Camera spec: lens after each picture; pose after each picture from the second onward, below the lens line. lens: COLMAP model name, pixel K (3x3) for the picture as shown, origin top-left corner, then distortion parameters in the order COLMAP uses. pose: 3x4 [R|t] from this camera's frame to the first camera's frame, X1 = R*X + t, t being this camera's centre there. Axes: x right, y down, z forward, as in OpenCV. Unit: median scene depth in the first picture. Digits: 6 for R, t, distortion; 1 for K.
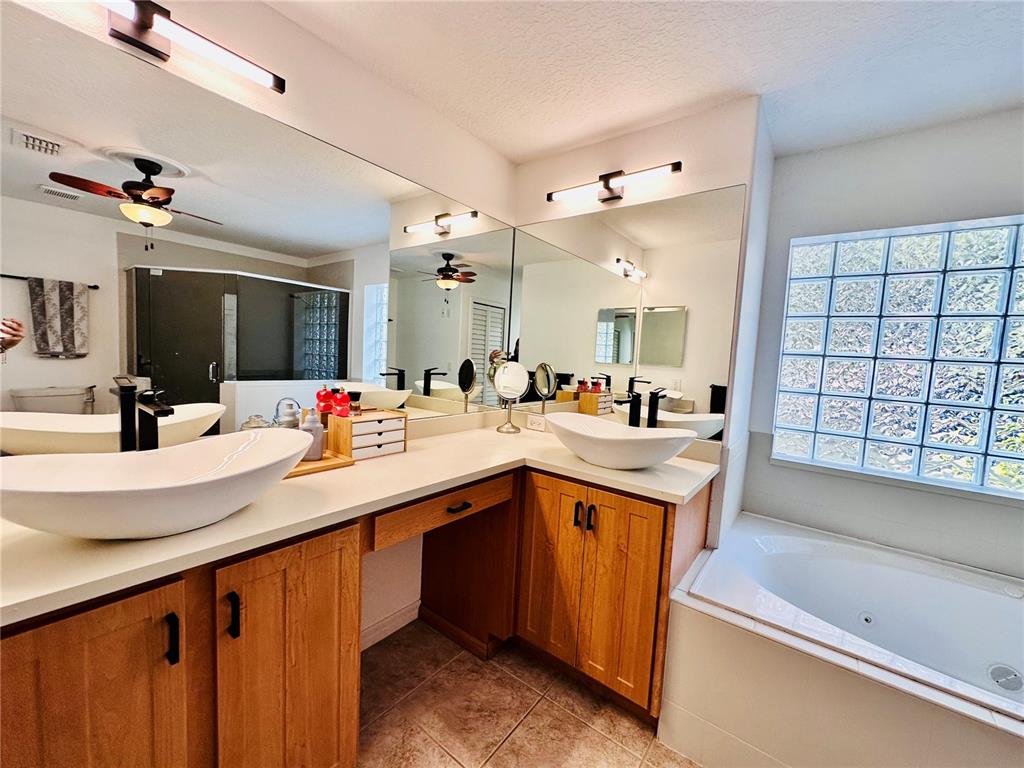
lens RADIAL K [[408.5, 0, 511.8], [0, 408.5, 384.3], [0, 0, 1]] dist [-0.006416, 0.001297]
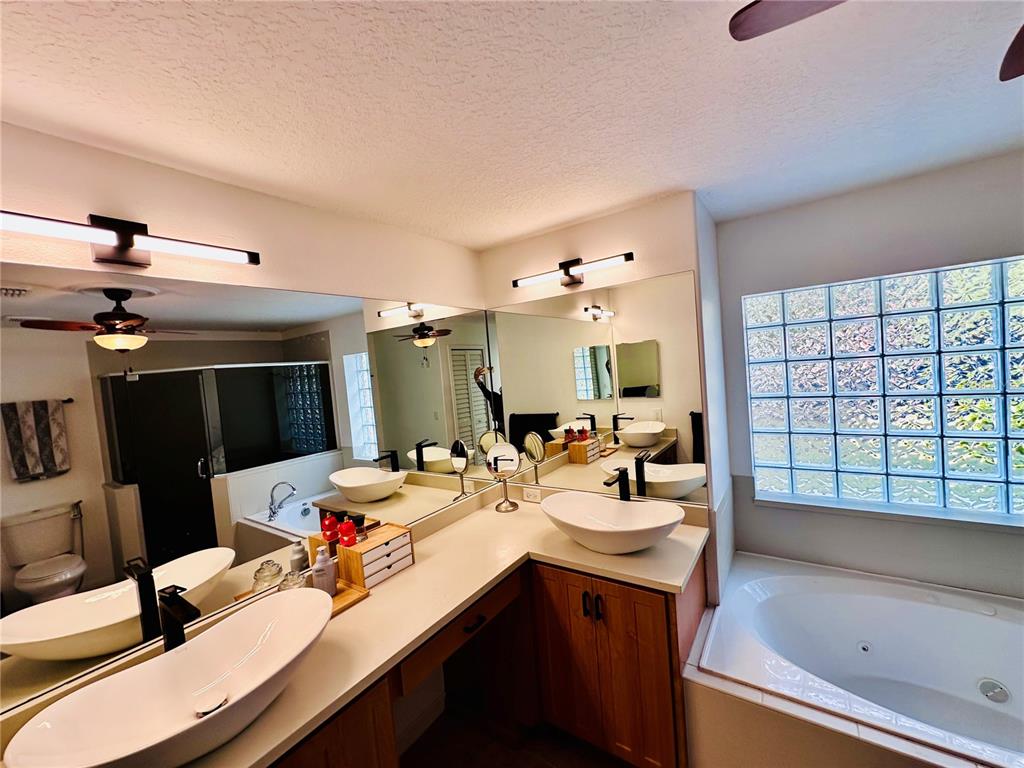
lens RADIAL K [[408.5, 0, 512.0], [0, 408.5, 384.5], [0, 0, 1]] dist [-0.006416, 0.001297]
pose [[0.989585, -0.137784, 0.041674, 0.004642], [0.138989, 0.989911, -0.027528, -0.175381], [-0.037461, 0.033033, 0.998752, -0.048790]]
